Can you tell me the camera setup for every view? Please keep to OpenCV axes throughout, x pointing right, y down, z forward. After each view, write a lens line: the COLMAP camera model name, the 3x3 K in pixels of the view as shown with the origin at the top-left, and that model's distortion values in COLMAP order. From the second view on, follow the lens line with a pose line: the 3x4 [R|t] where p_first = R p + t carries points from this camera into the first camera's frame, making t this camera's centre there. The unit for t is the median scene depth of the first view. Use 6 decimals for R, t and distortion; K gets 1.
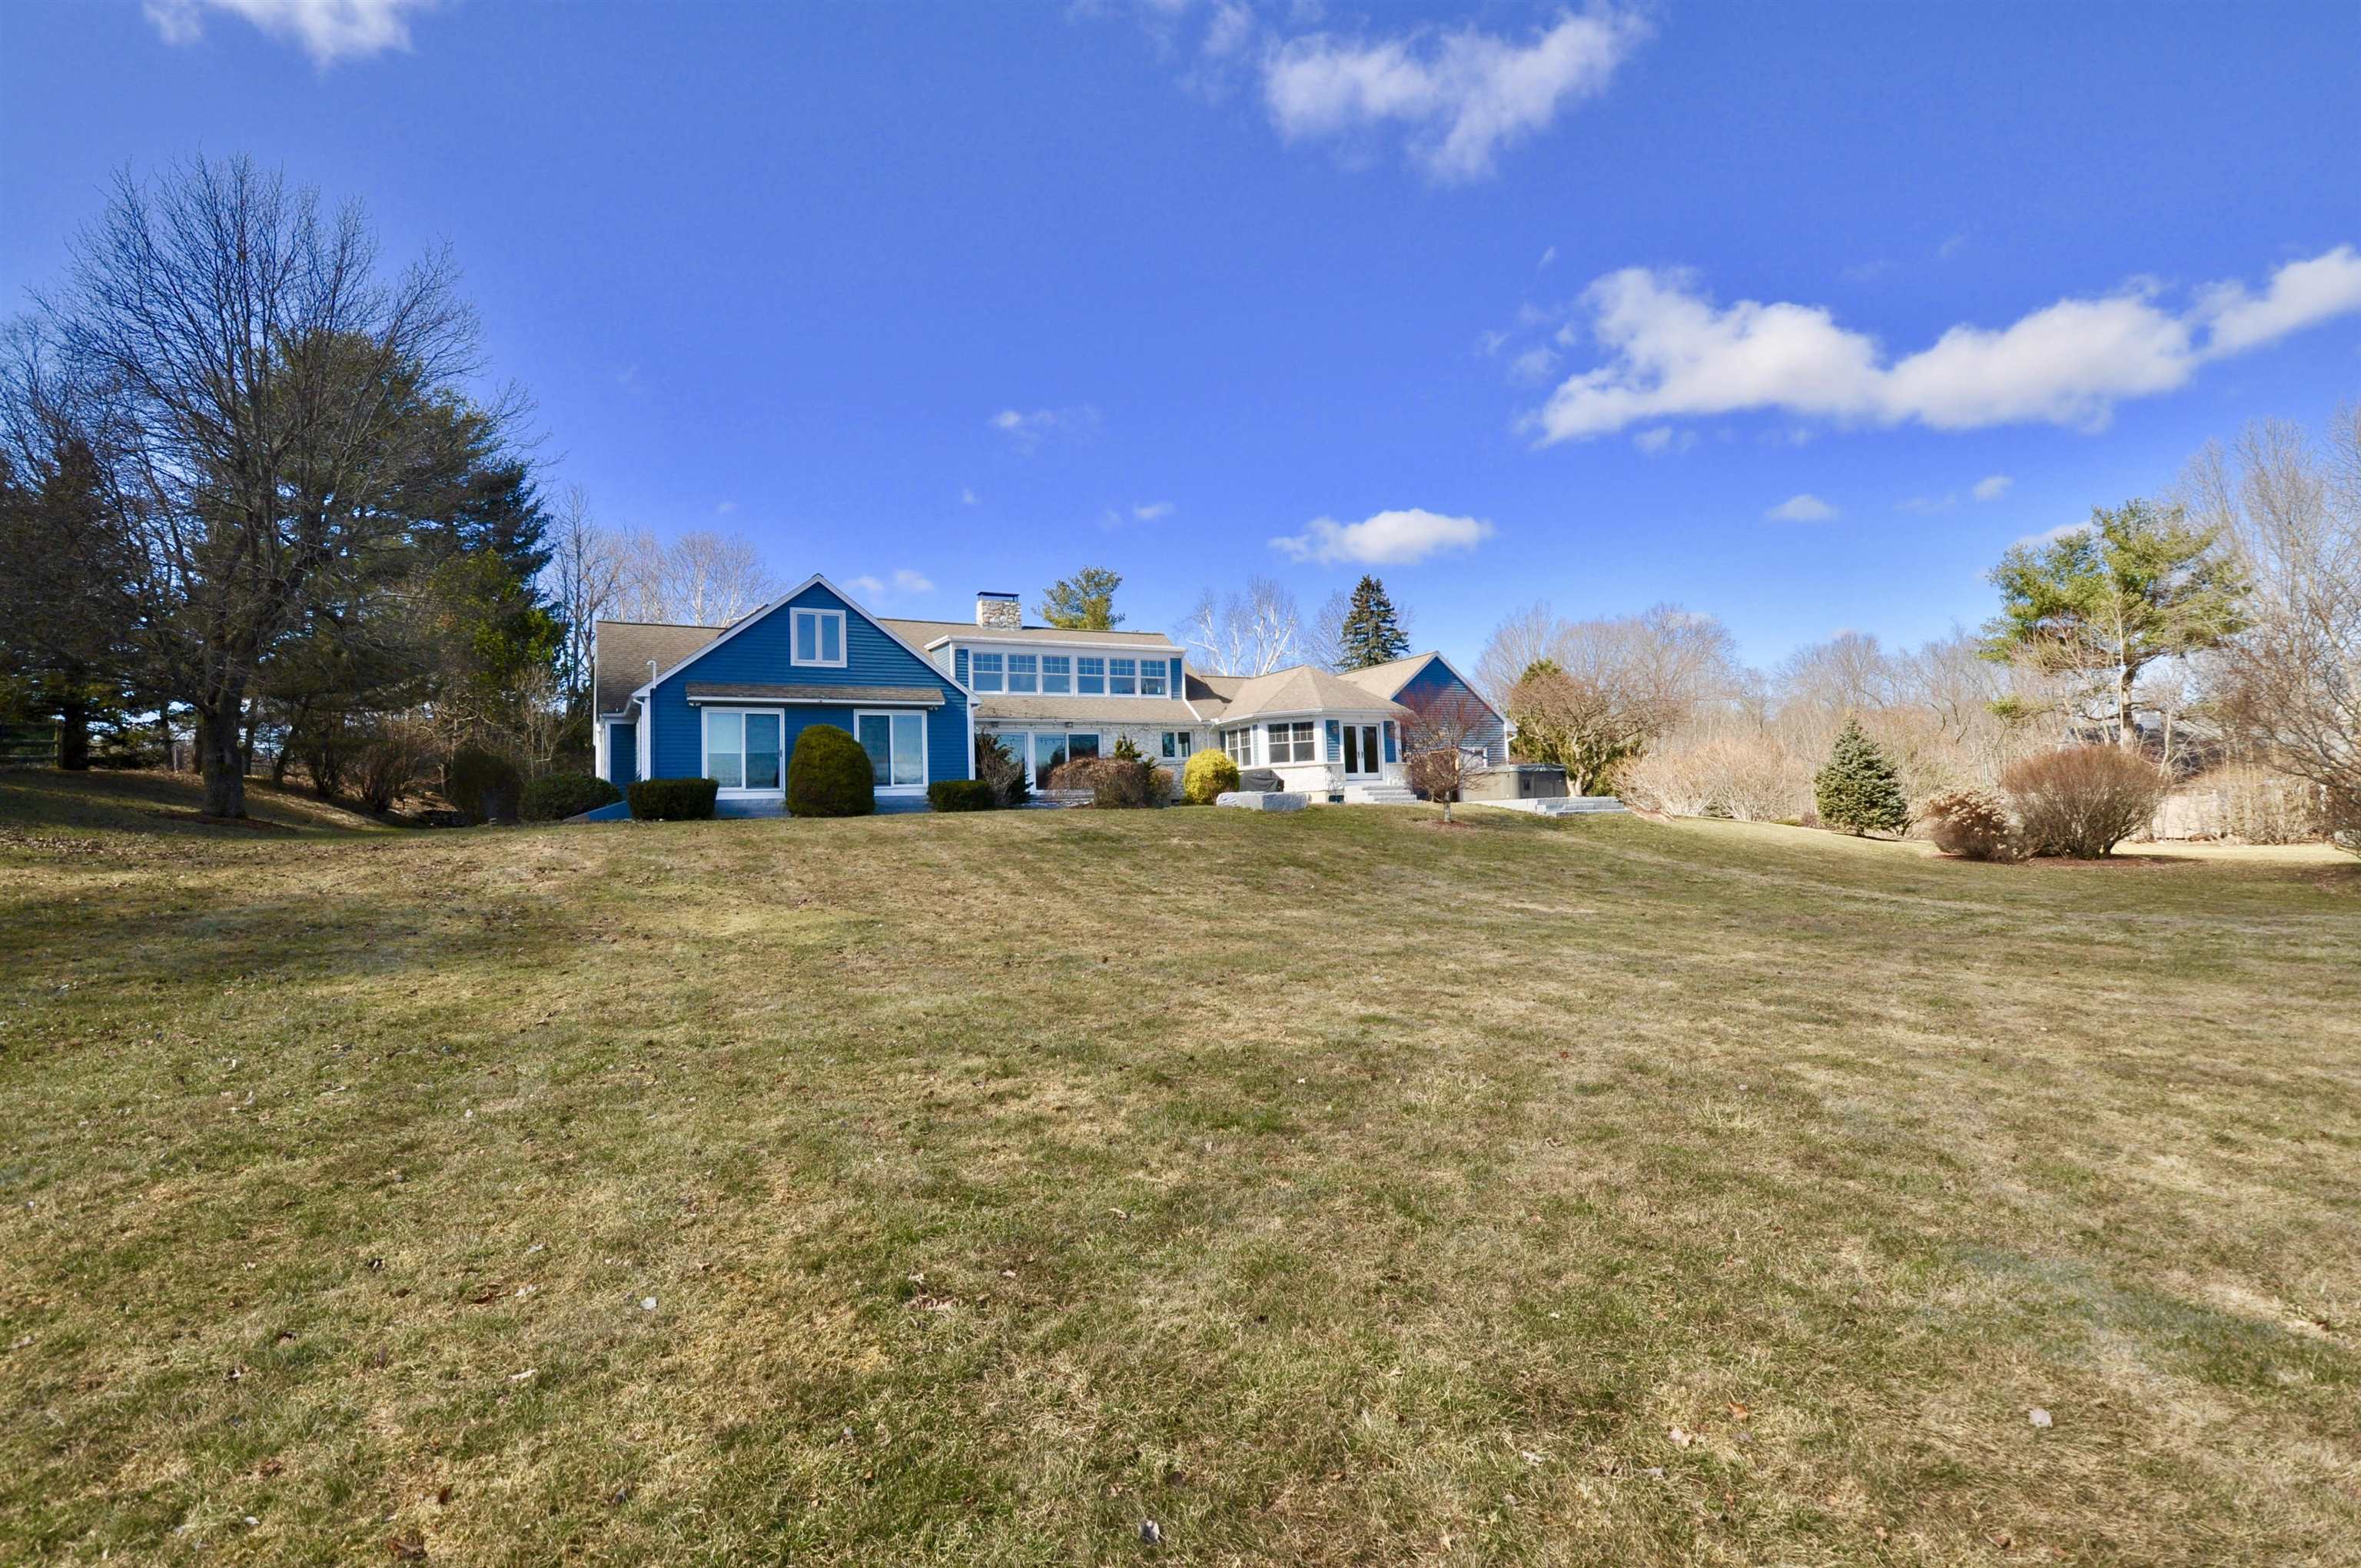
lens RADIAL K [[1083.1, 0, 1180.5], [0, 1083.1, 784.0], [0, 0, 1]] dist [-0.000015, 0.000032]
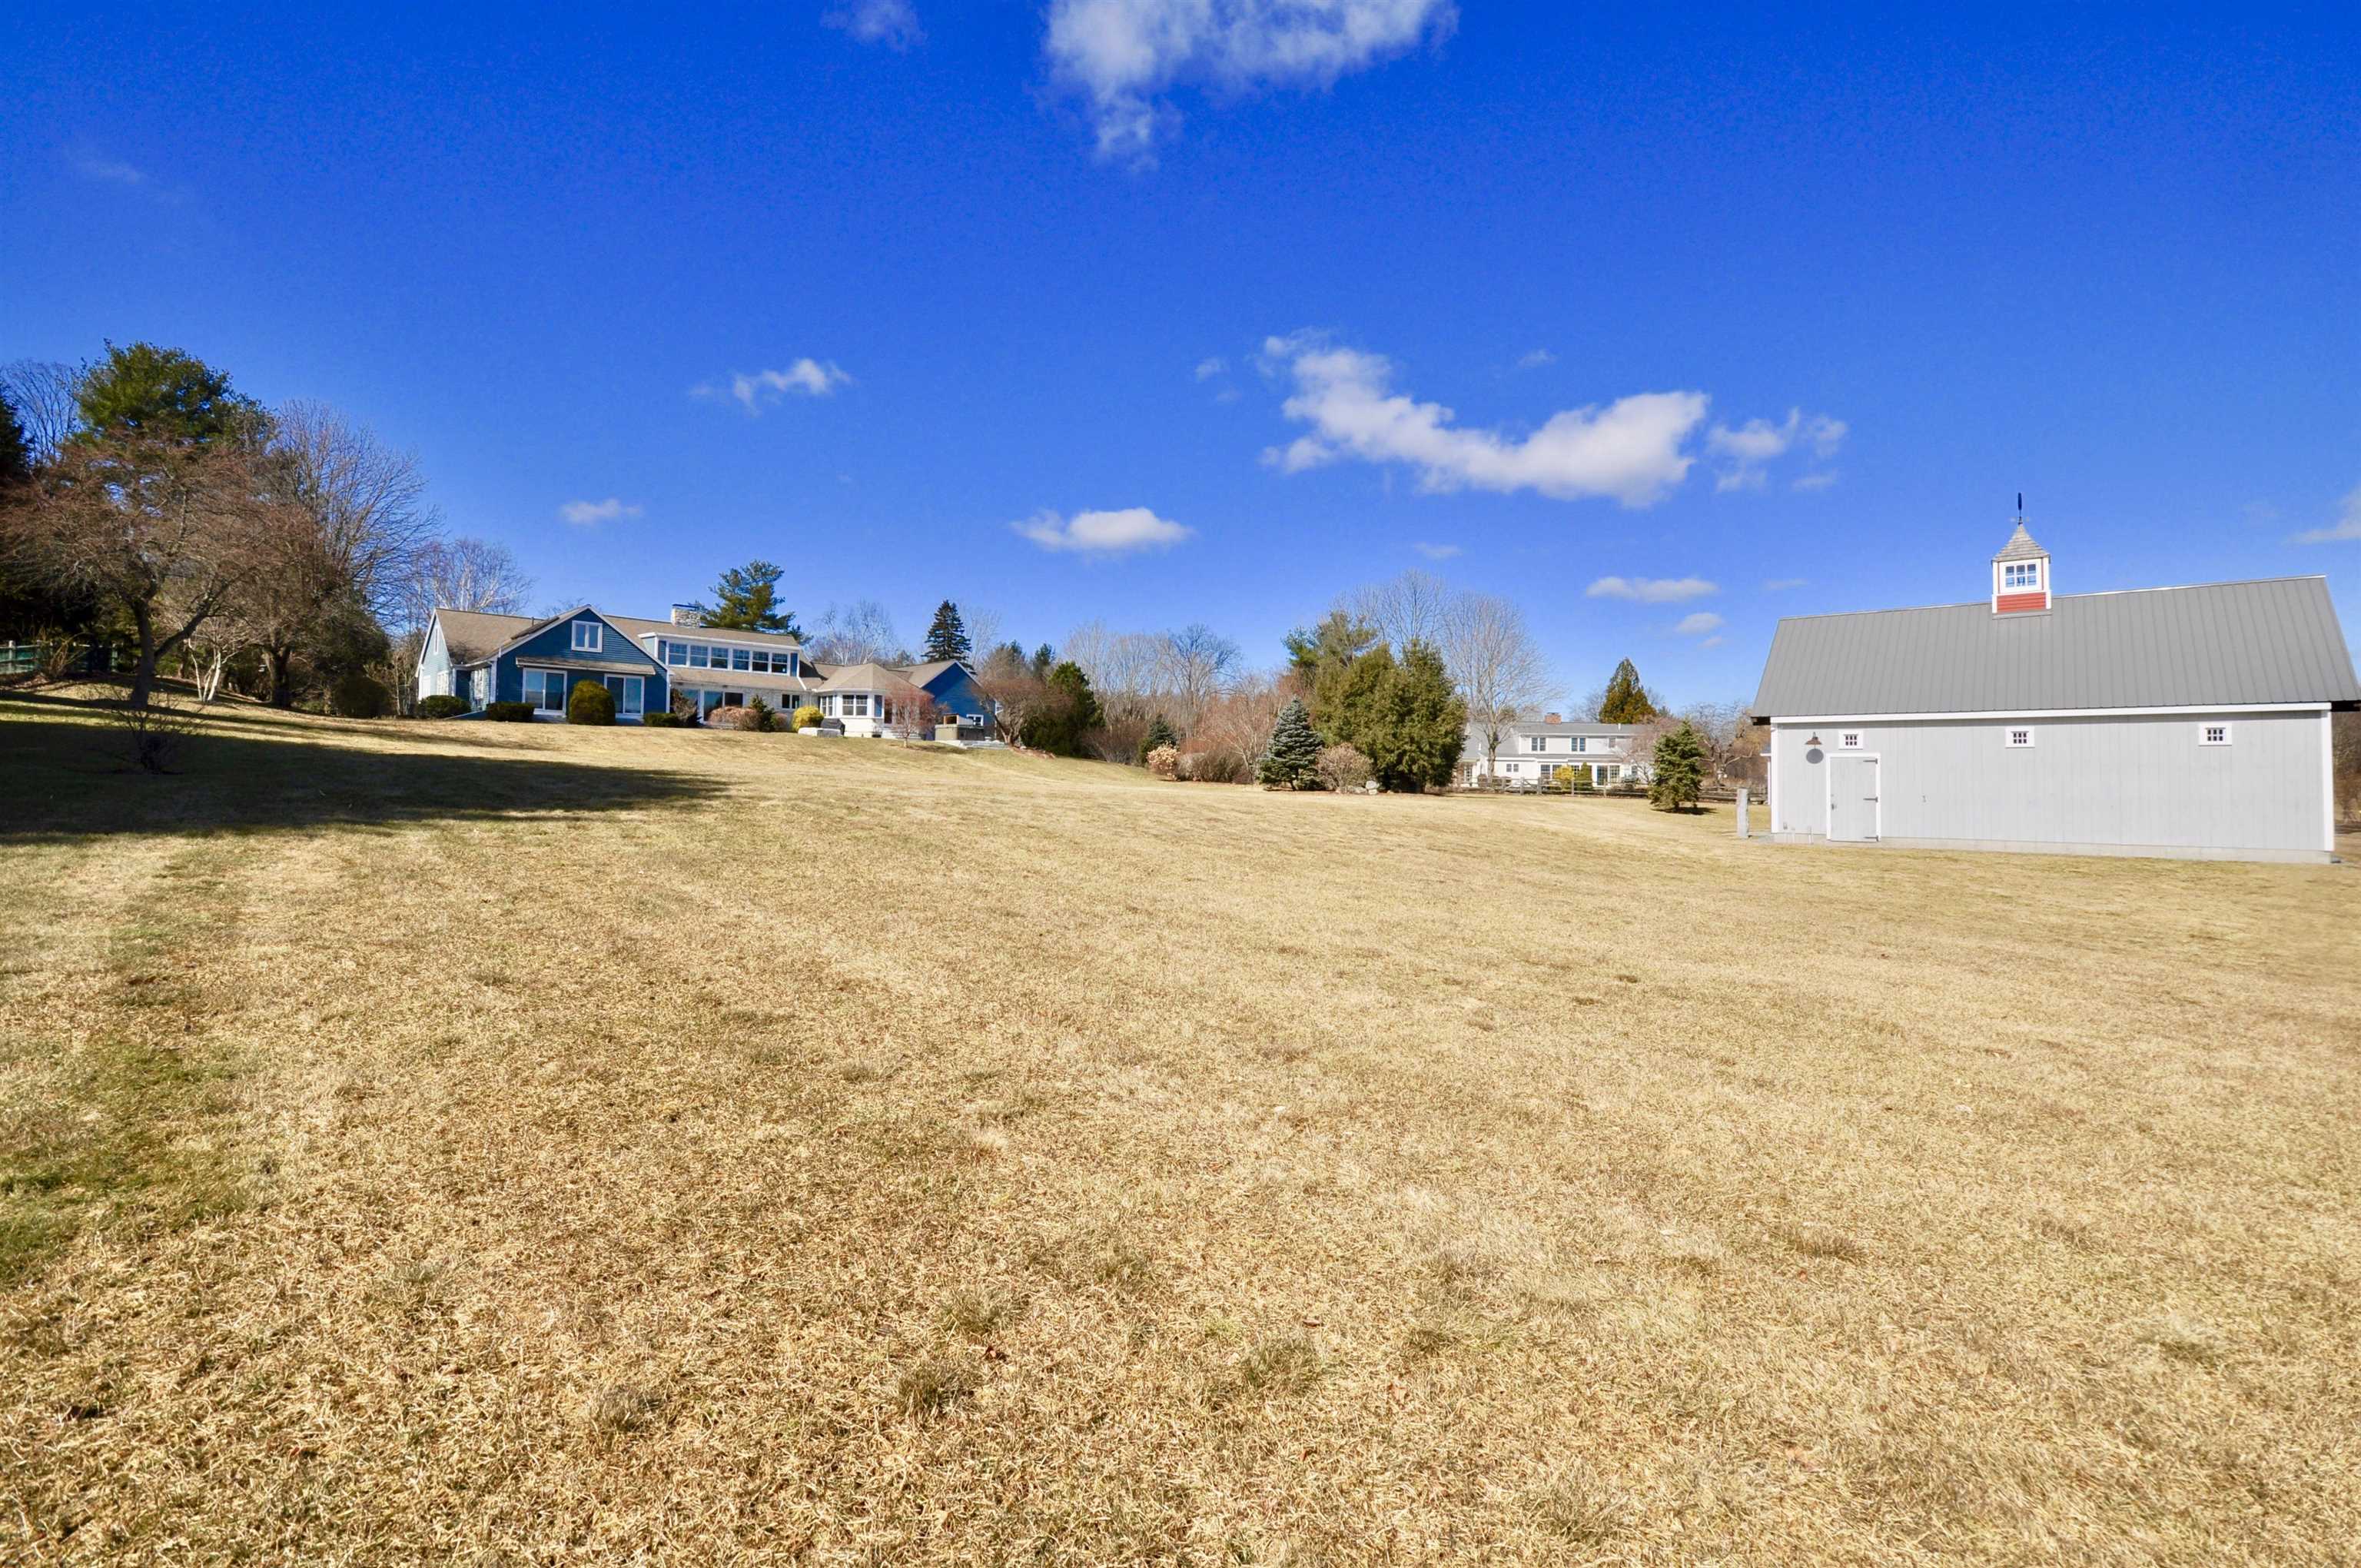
lens RADIAL K [[1080.8, 0, 1238.3], [0, 1080.8, 760.4], [0, 0, 1]] dist [0.000430, 0.000104]
pose [[0.945637, 0.056413, 0.320295, 0.136516], [-0.060972, 0.998131, 0.004213, 0.008309], [-0.319459, -0.023513, 0.947308, -0.995037]]
